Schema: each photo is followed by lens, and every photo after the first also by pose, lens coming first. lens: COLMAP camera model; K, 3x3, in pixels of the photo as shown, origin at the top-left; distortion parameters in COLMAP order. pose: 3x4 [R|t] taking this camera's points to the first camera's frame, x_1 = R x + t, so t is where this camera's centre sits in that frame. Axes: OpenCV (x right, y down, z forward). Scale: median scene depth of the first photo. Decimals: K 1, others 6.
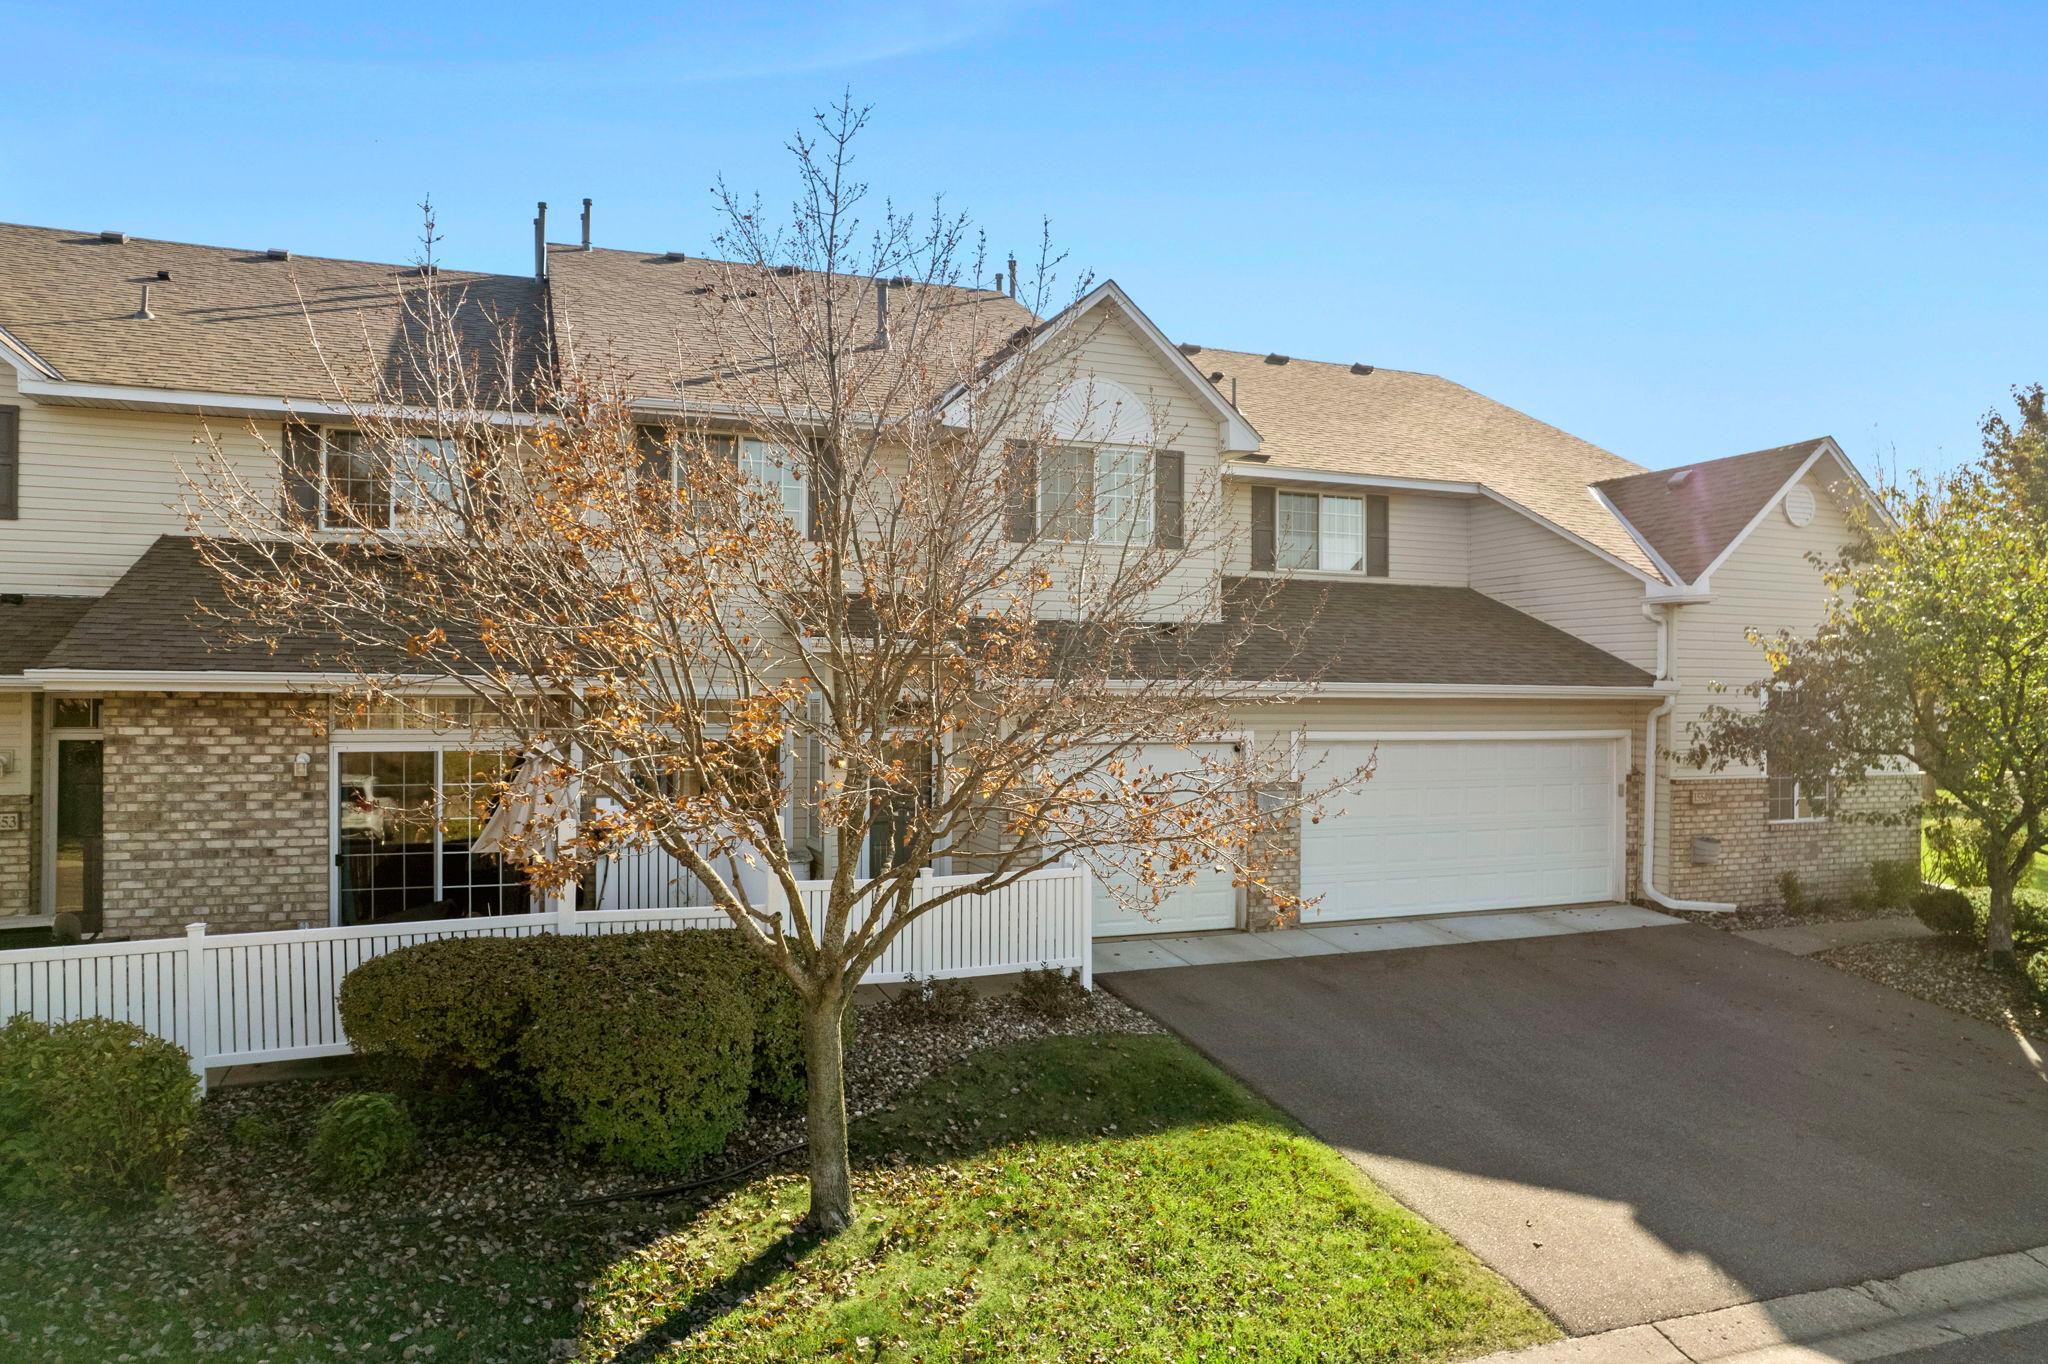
lens RADIAL K [[1326.7, 0, 1039.9], [0, 1326.7, 730.7], [0, 0, 1]] dist [-0.068588, 0.054037]
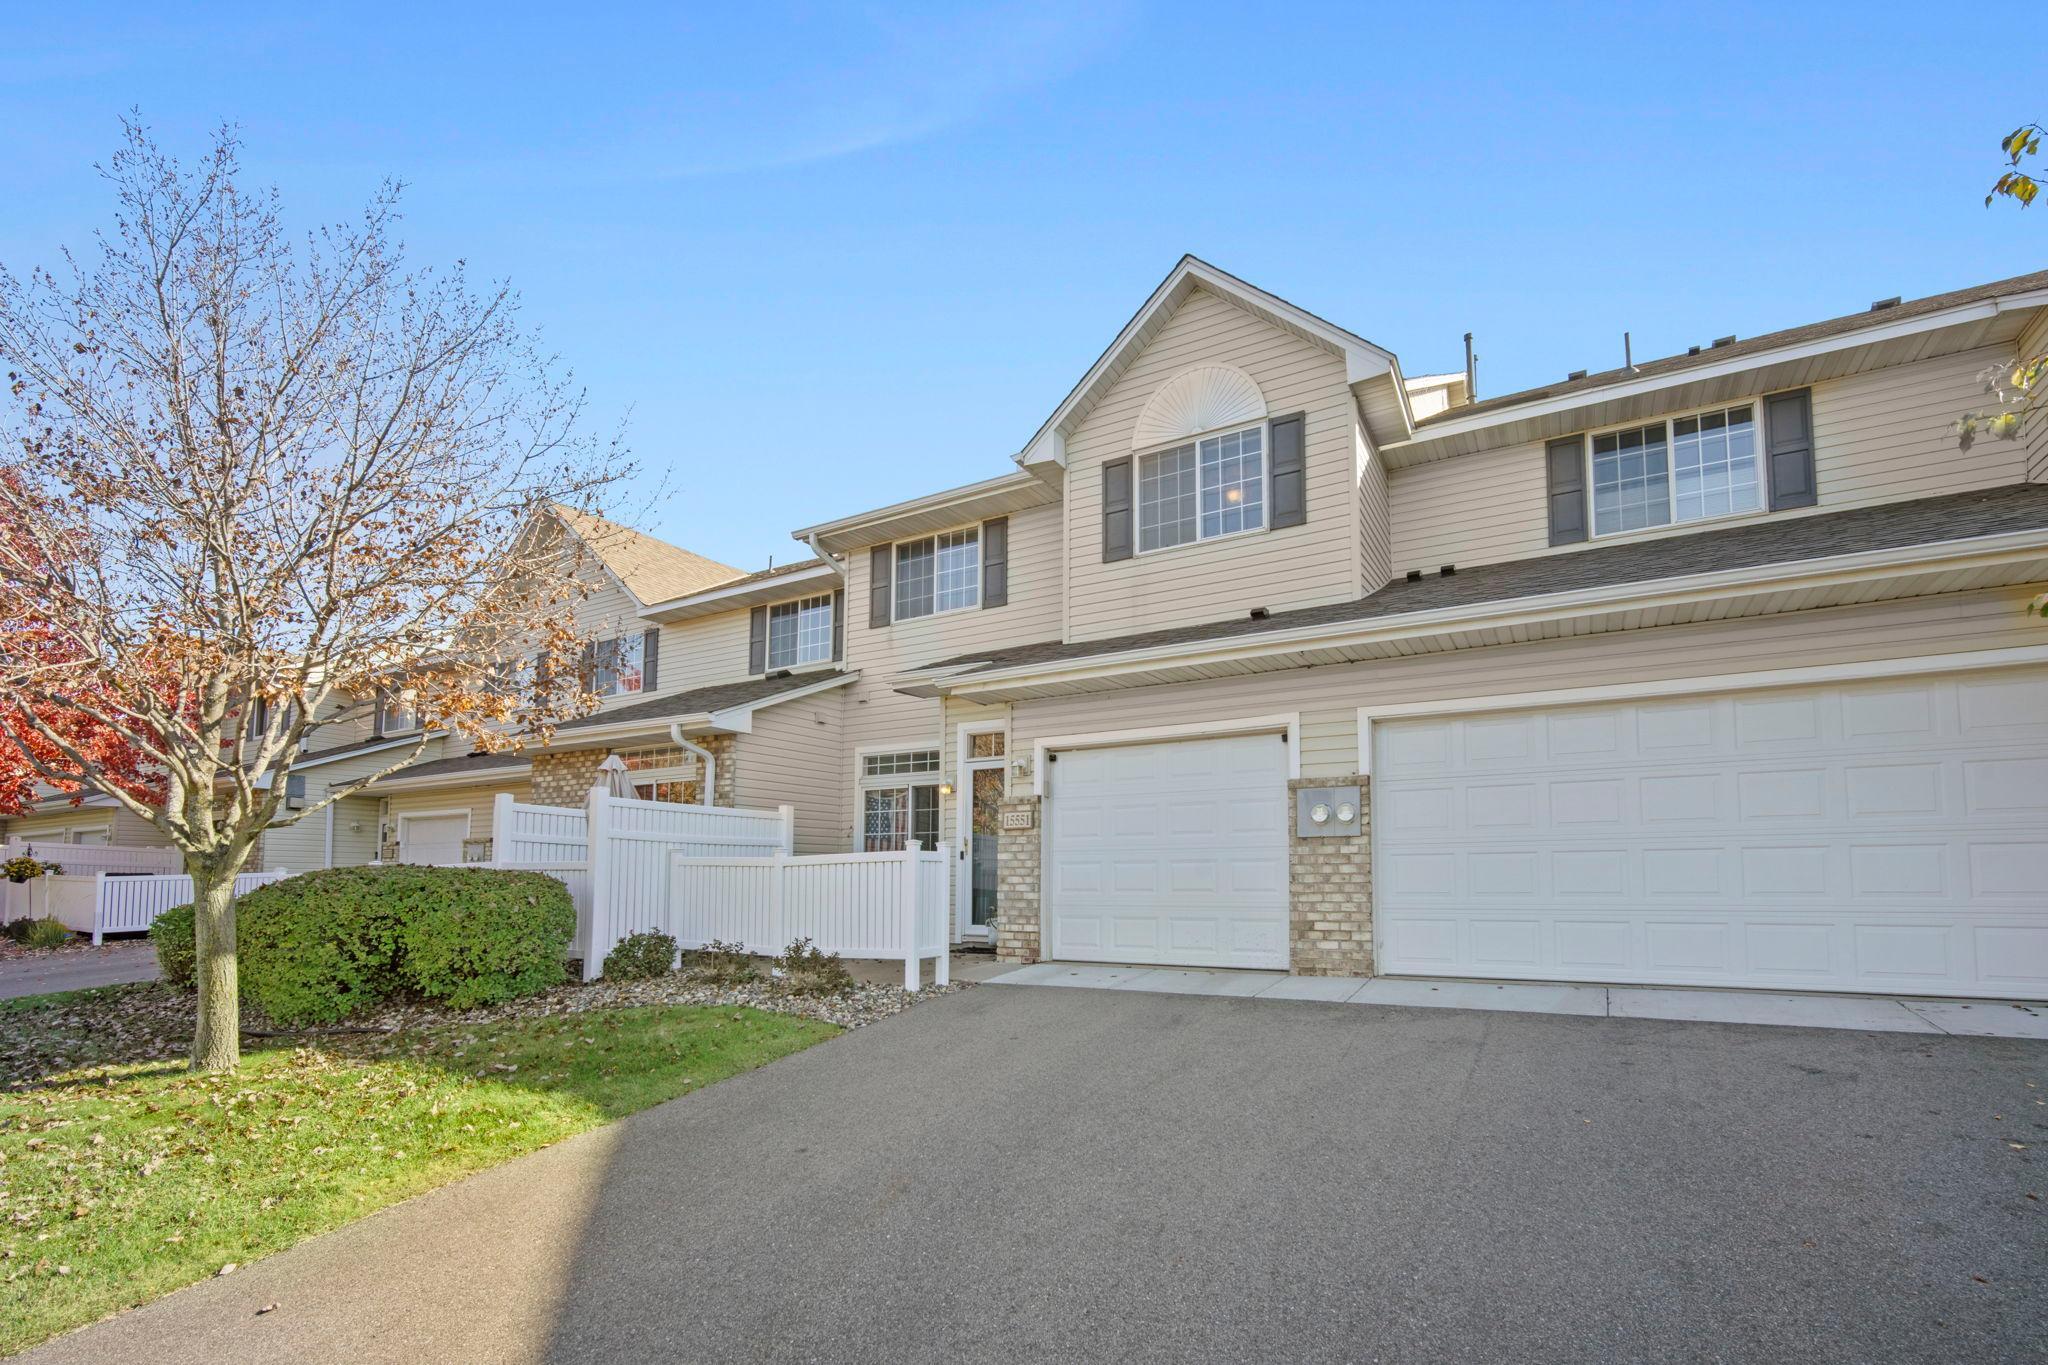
lens RADIAL K [[941.8, 0, 1069.1], [0, 941.8, 846.7], [0, 0, 1]] dist [-0.010685, 0.002374]
pose [[0.628532, -0.044125, -0.776531, 0.493201], [-0.016969, 0.997374, -0.070410, 0.117850], [0.777598, 0.057432, 0.626133, 0.551375]]
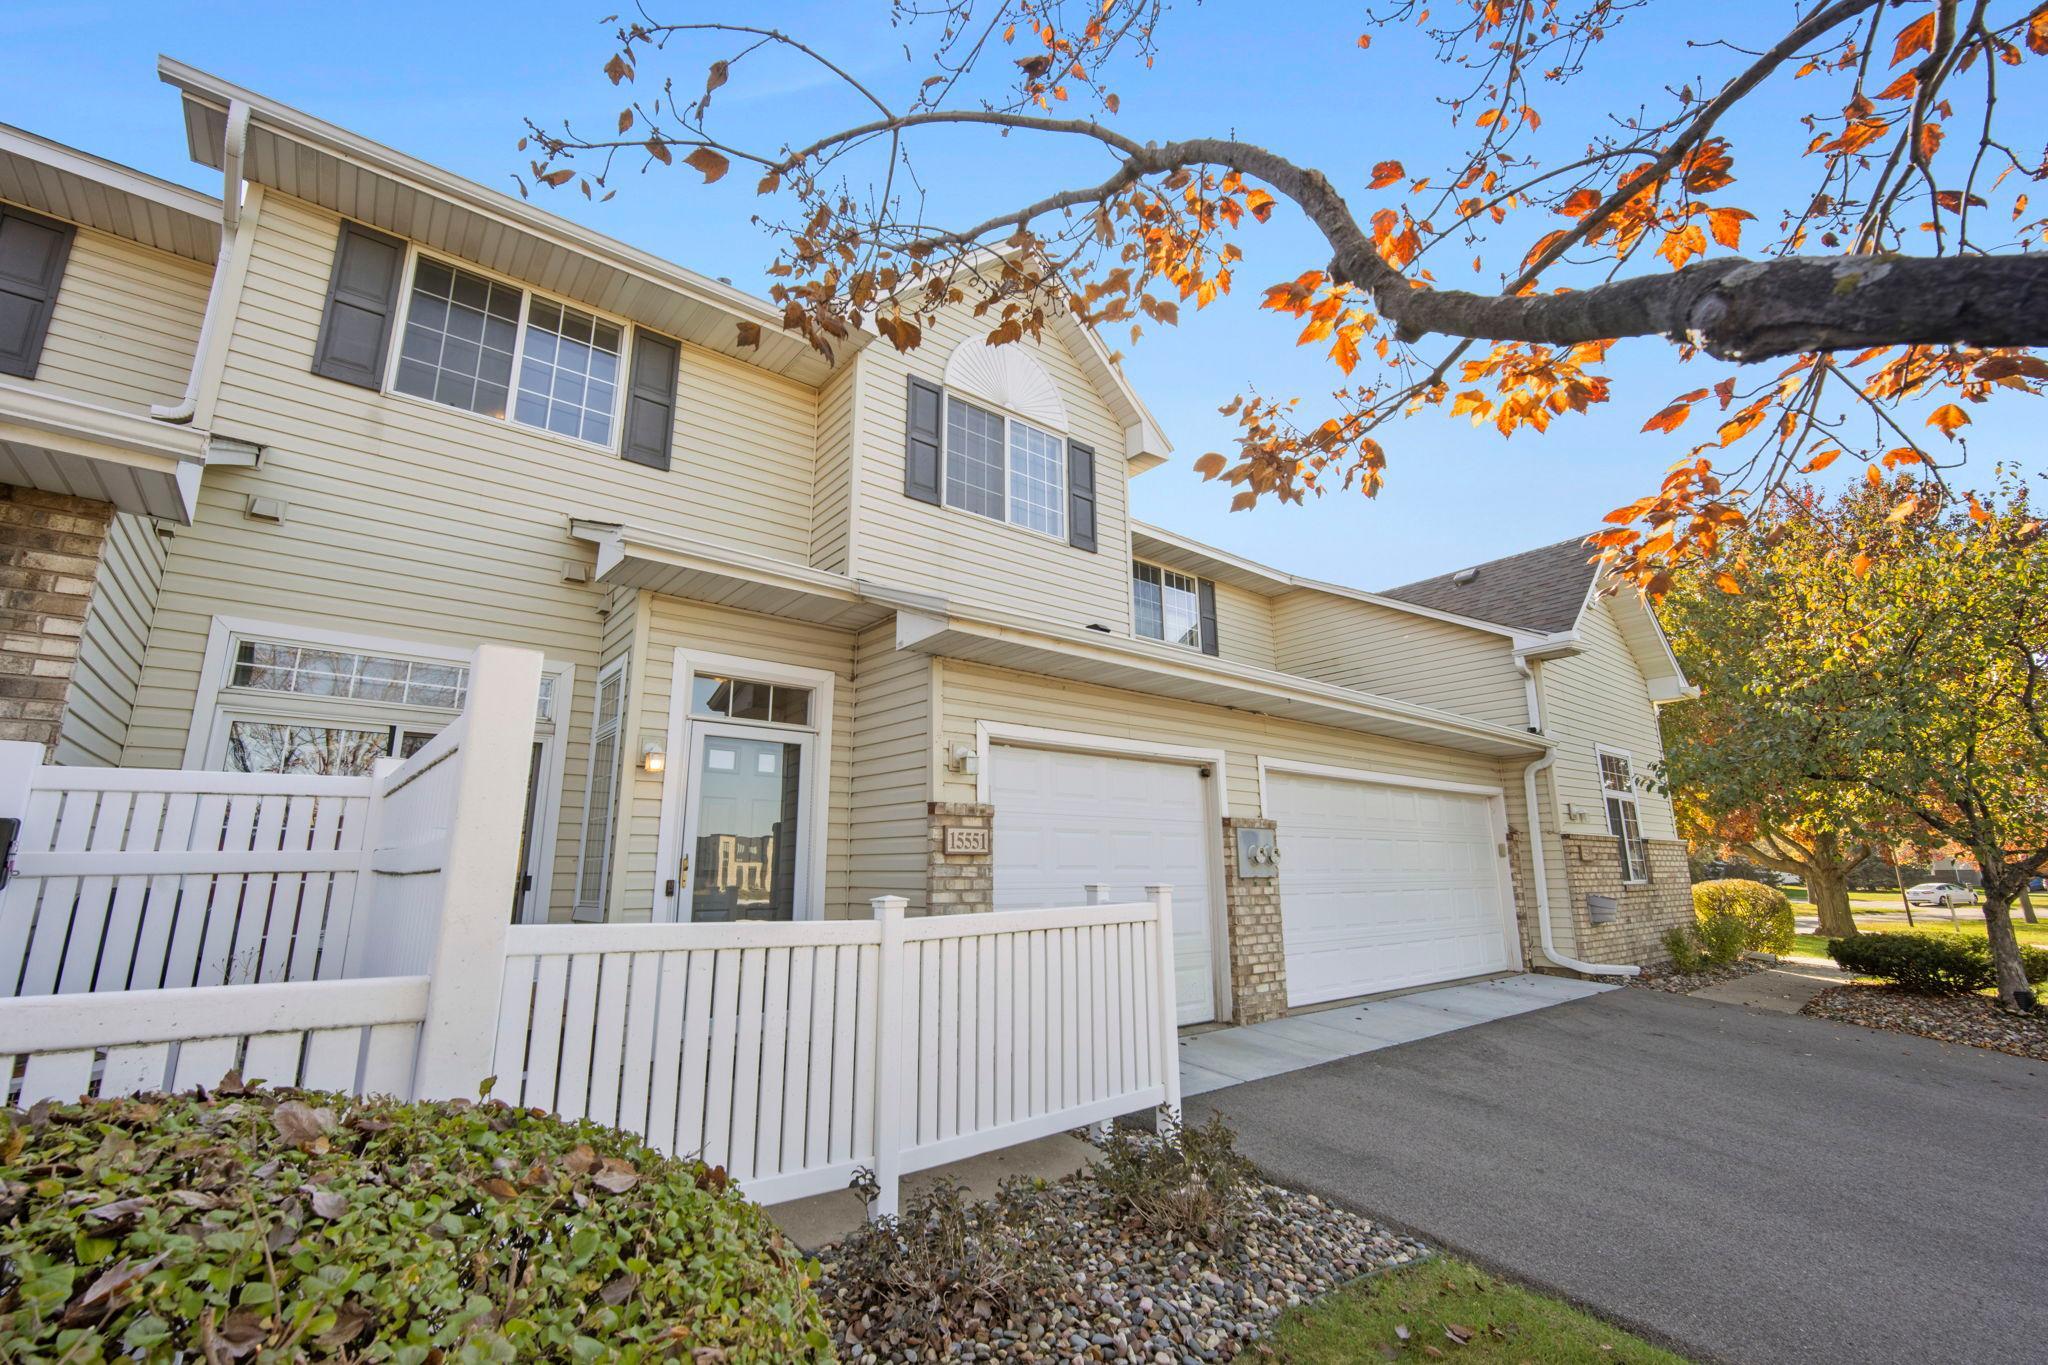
lens RADIAL K [[869.8, 0, 1019.7], [0, 869.8, 684.4], [0, 0, 1]] dist [-0.015238, 0.000054]
pose [[0.956580, 0.050342, 0.287088, -0.100907], [0.020563, 0.970861, -0.238759, 0.081367], [-0.290742, 0.234295, 0.927672, 0.544358]]
